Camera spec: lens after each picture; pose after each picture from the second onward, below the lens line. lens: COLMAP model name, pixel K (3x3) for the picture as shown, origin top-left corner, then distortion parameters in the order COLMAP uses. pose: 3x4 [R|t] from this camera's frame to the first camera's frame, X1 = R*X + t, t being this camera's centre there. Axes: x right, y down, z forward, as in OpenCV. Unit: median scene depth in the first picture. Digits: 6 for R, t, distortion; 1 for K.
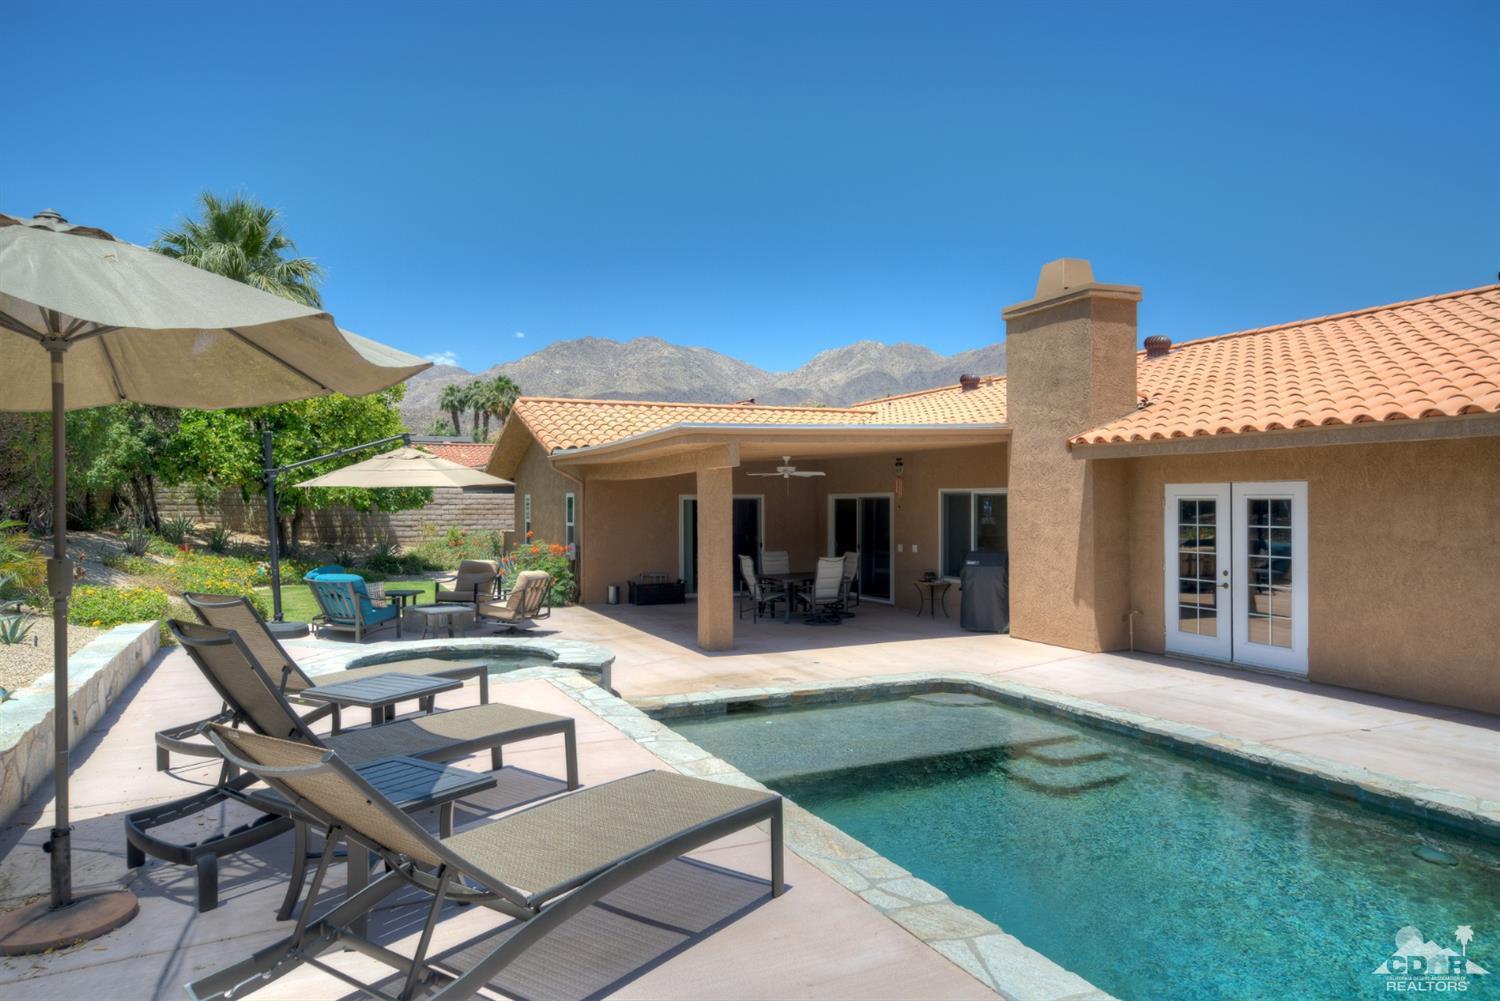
lens RADIAL K [[971.7, 0, 745.9], [0, 971.7, 499.8], [0, 0, 1]] dist [0.016608, 0.002426]
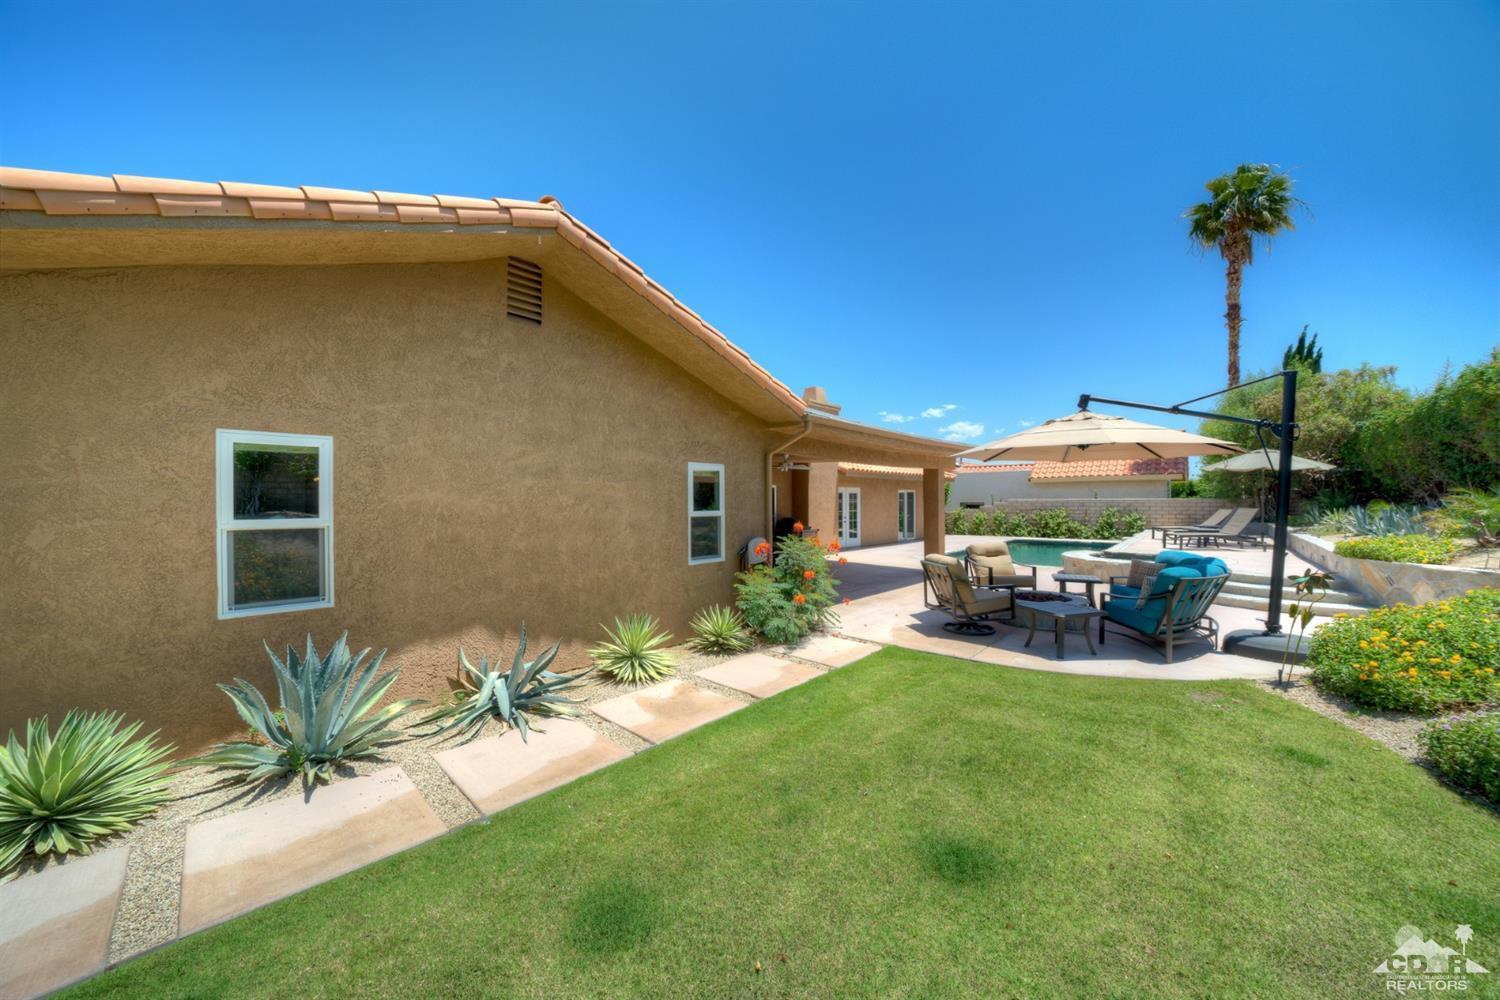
lens RADIAL K [[517.4, 0, 751.6], [0, 517.4, 502.6], [0, 0, 1]] dist [-0.024996, -0.000162]
pose [[-0.399294, 0.008299, 0.916786, -0.850680], [0.009177, 0.999945, -0.005055, 0.035156], [-0.916777, 0.006395, -0.399348, 1.928073]]
